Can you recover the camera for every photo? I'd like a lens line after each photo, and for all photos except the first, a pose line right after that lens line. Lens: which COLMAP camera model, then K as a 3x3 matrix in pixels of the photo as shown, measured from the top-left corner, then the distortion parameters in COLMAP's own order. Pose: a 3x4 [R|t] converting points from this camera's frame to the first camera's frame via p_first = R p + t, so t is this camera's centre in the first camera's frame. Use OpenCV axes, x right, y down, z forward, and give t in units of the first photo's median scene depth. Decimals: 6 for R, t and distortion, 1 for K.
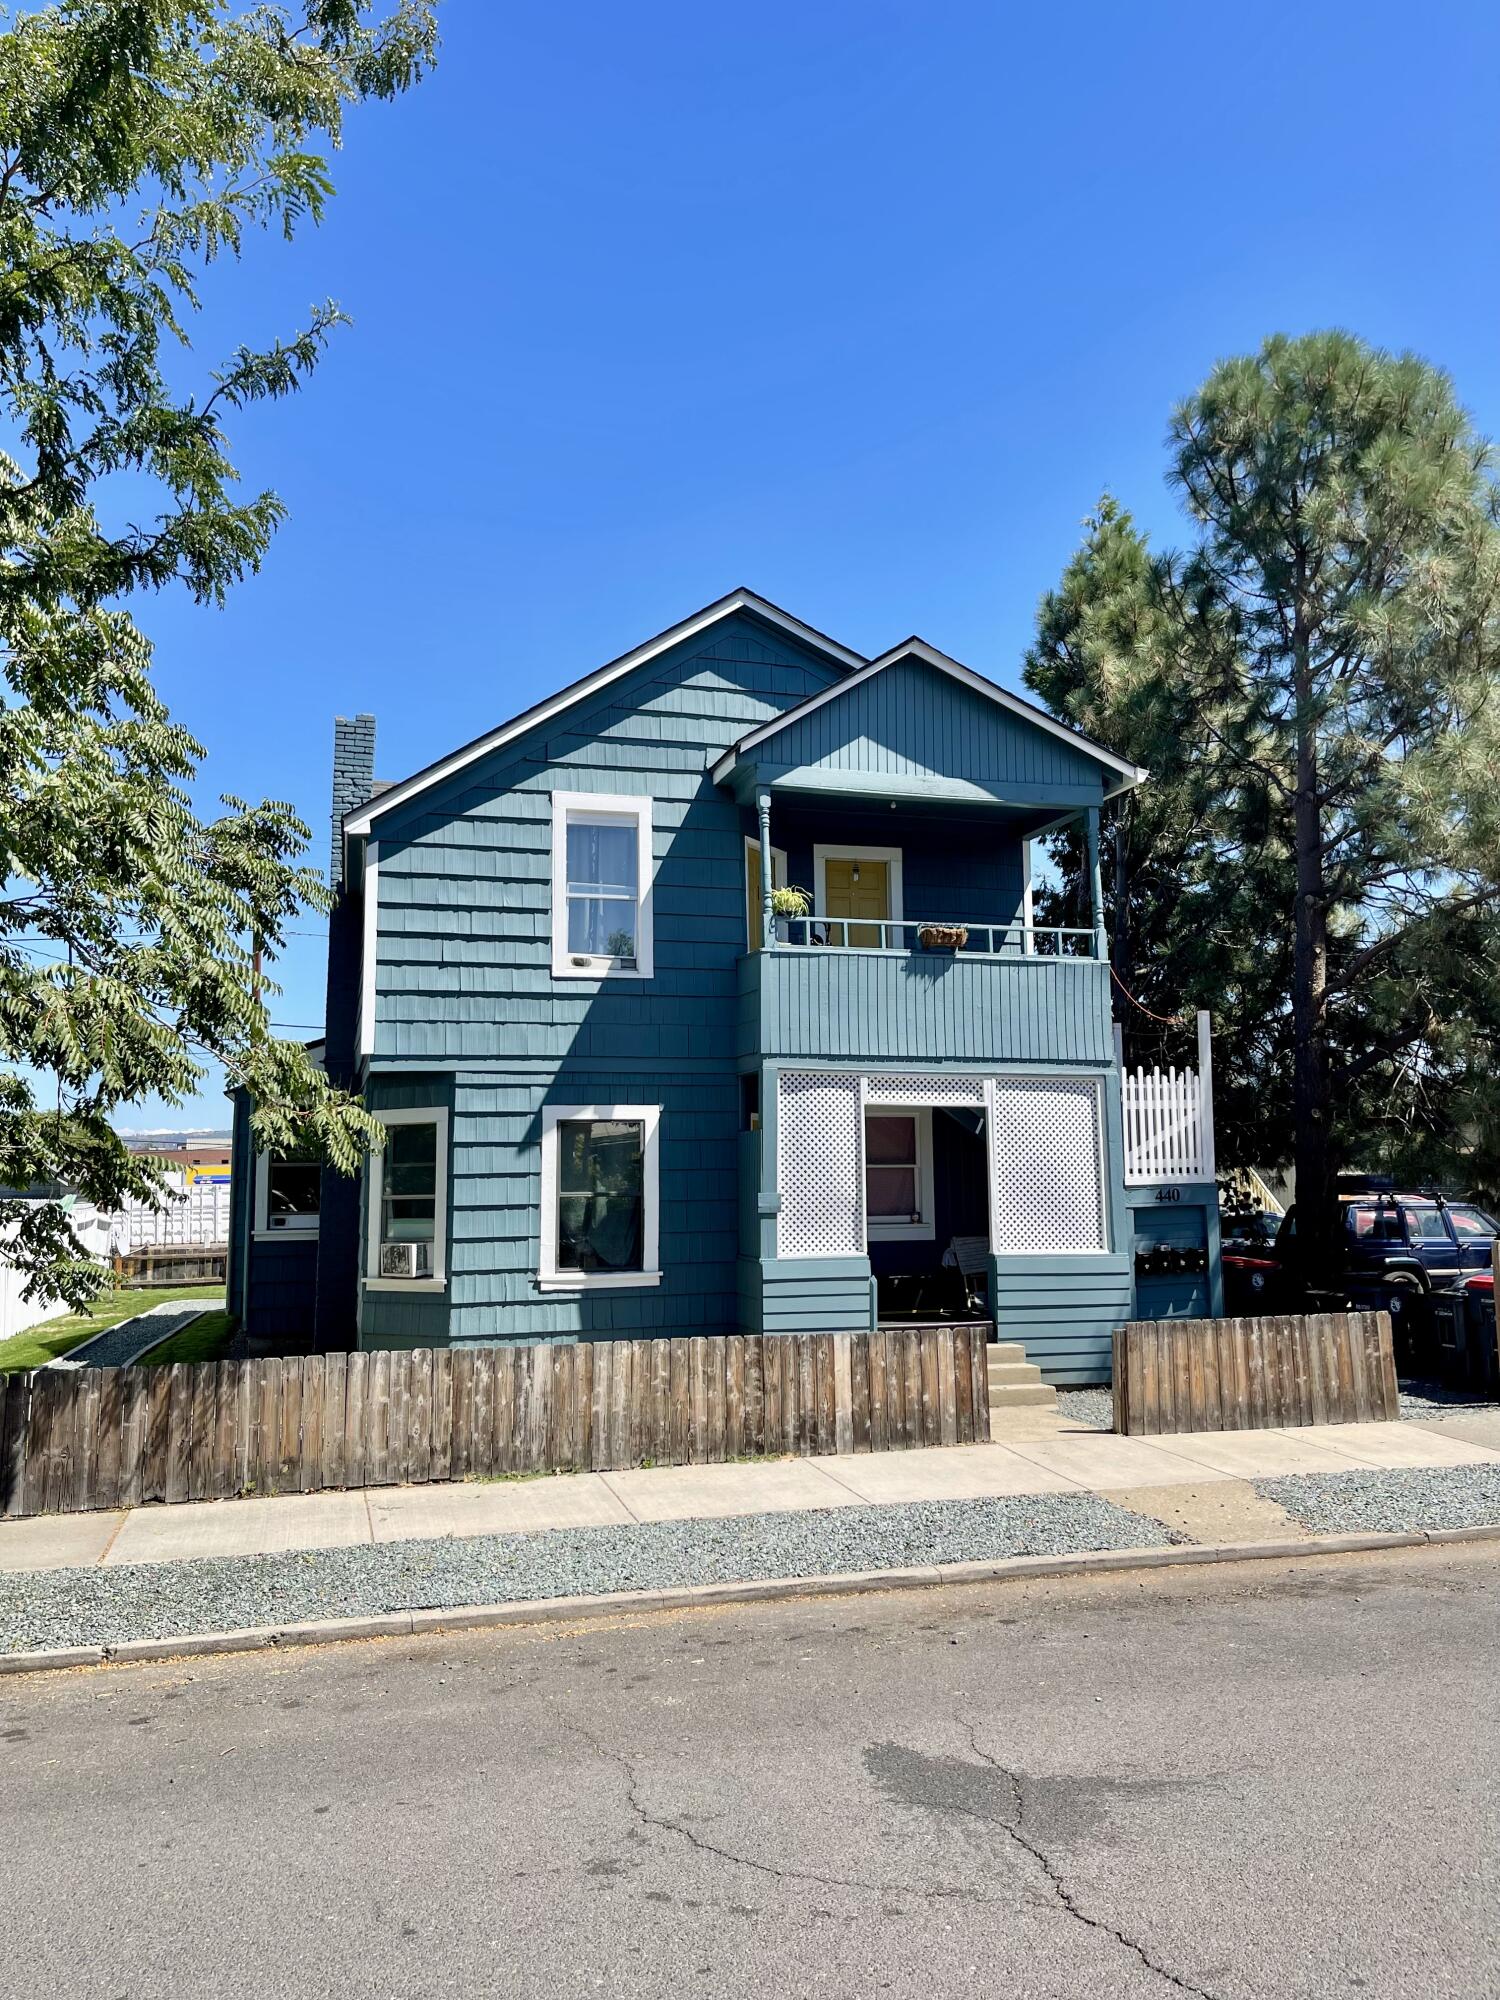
lens RADIAL K [[1511.2, 0, 744.3], [0, 1511.2, 989.5], [0, 0, 1]] dist [0.034481, -0.020645]
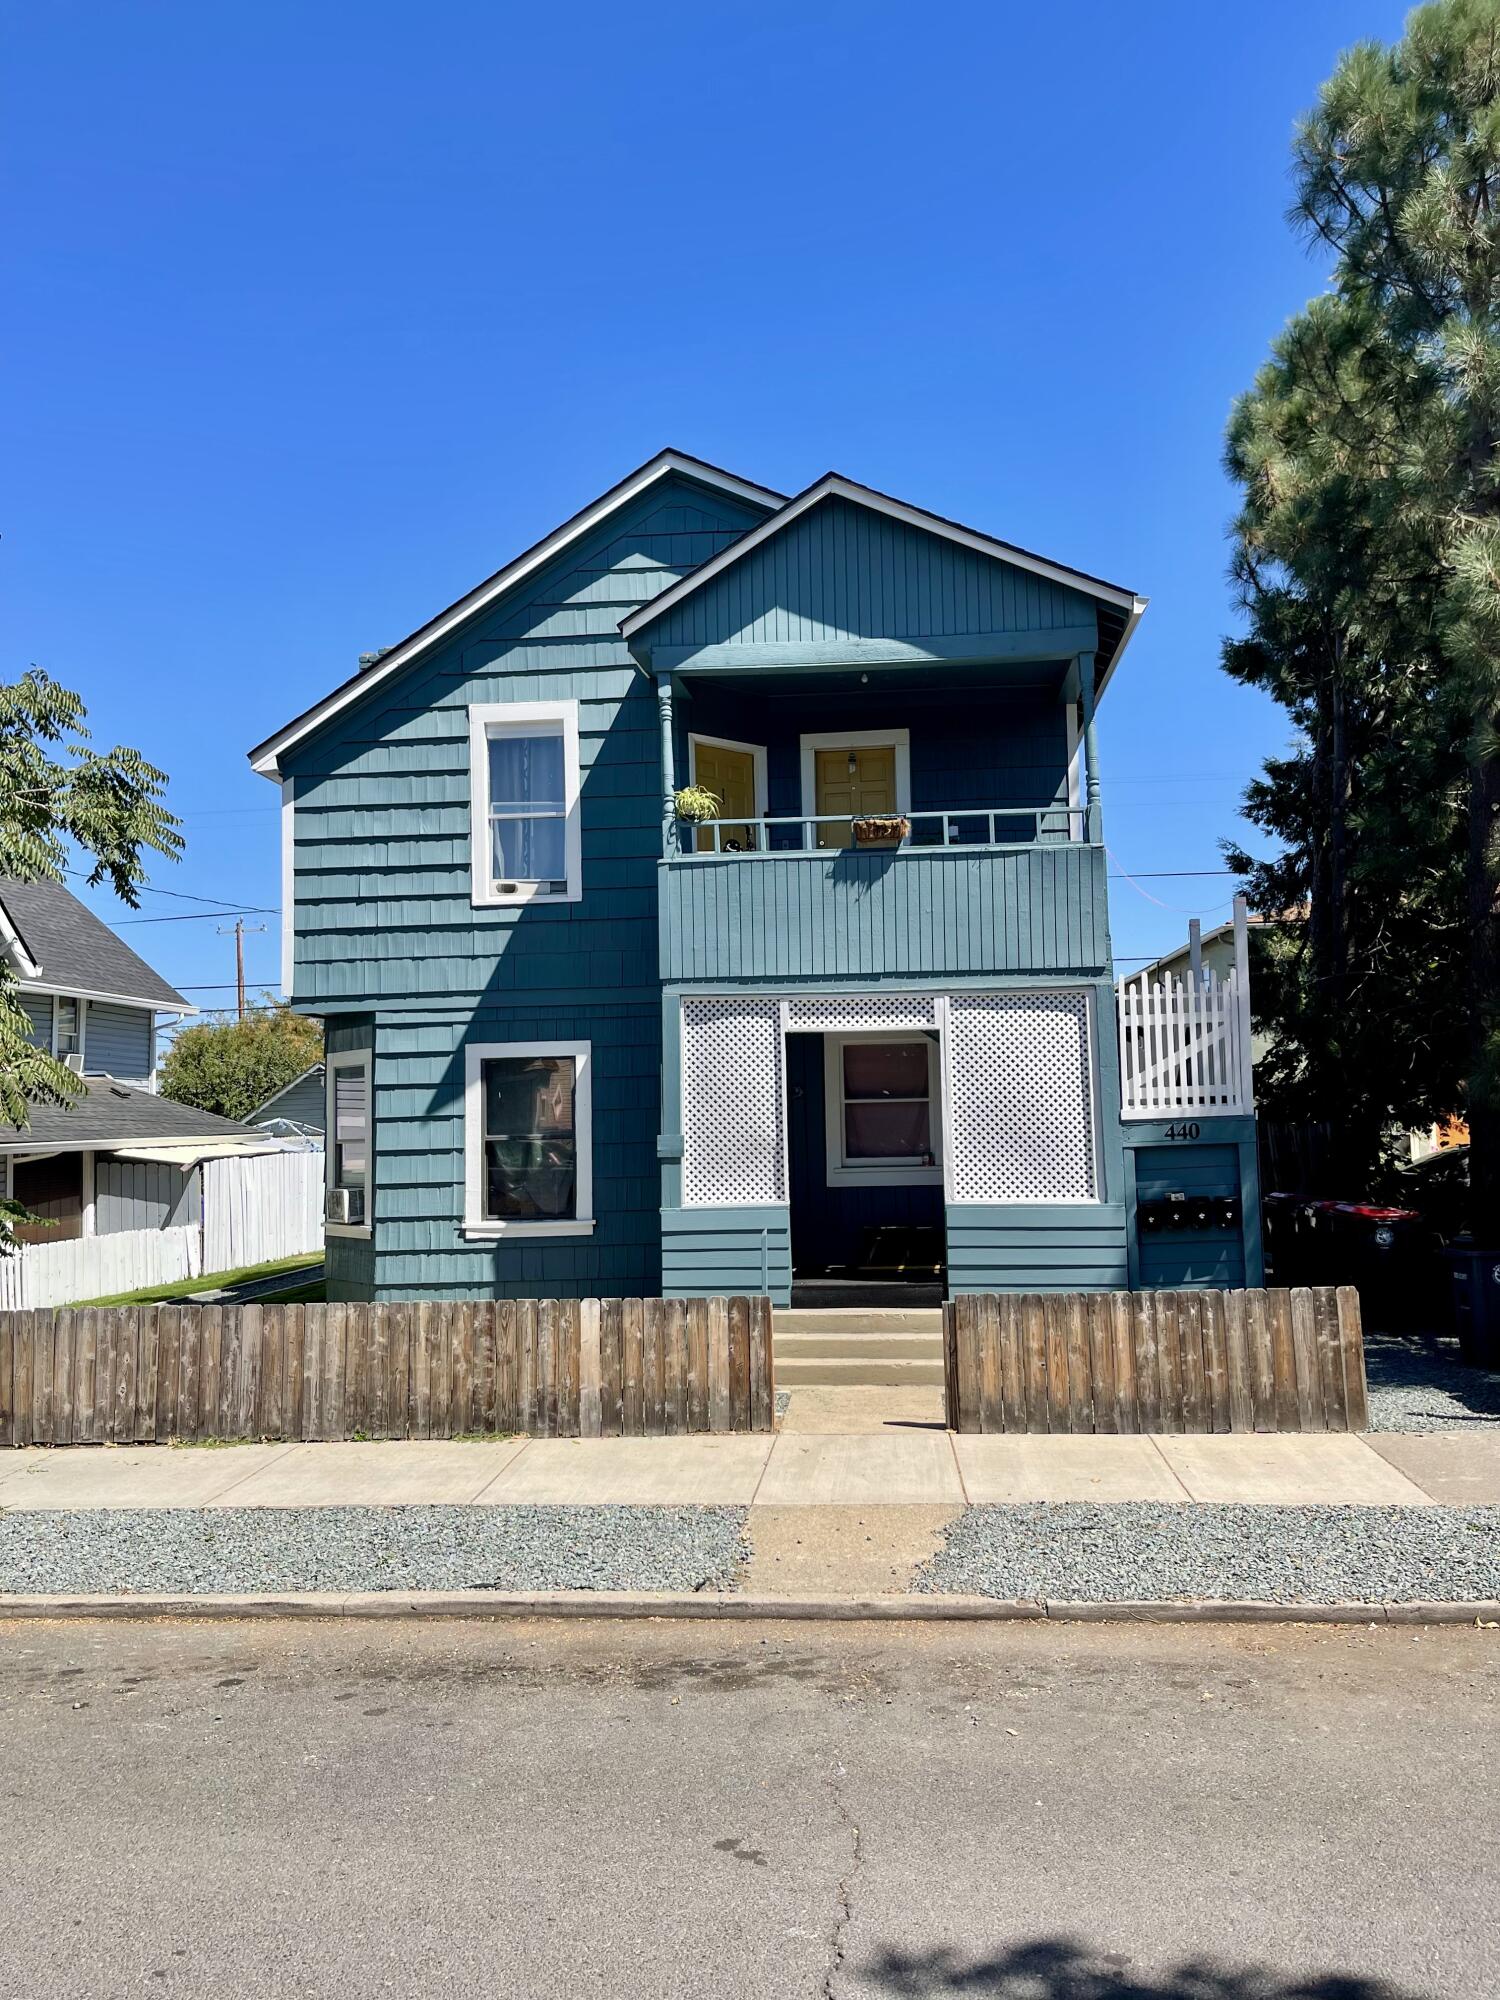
lens RADIAL K [[1511.2, 0, 753.1], [0, 1511.2, 1014.2], [0, 0, 1]] dist [0.034481, -0.020645]
pose [[0.935178, -0.036375, -0.352306, 0.371143], [0.058705, 0.996873, 0.052904, 0.019282], [0.349280, -0.070157, 0.934388, 0.188331]]
